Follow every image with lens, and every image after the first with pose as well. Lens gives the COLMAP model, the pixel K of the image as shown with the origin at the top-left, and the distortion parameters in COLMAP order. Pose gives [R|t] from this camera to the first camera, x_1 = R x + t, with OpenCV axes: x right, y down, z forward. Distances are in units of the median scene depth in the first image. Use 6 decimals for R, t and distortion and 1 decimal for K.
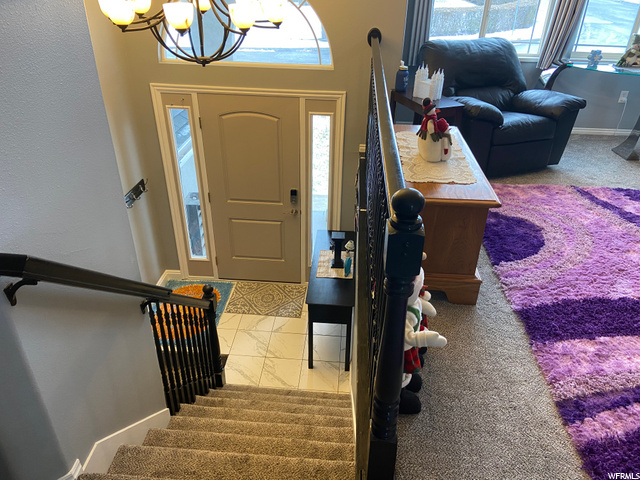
lens RADIAL K [[482.5, 0, 318.8], [0, 482.5, 238.2], [0, 0, 1]] dist [0.121561, -0.156257]
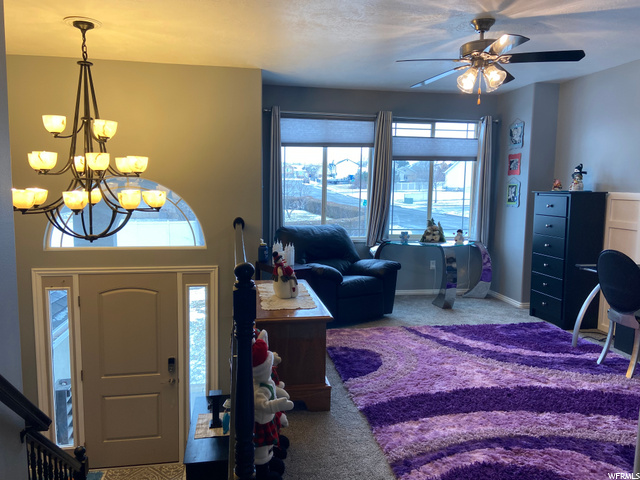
lens RADIAL K [[482.5, 0, 318.8], [0, 482.5, 238.2], [0, 0, 1]] dist [0.121561, -0.156257]
pose [[0.970054, -0.027000, 0.241383, 0.012088], [0.120935, 0.915549, -0.383595, 0.147671], [-0.210641, 0.401299, 0.891397, -0.165055]]
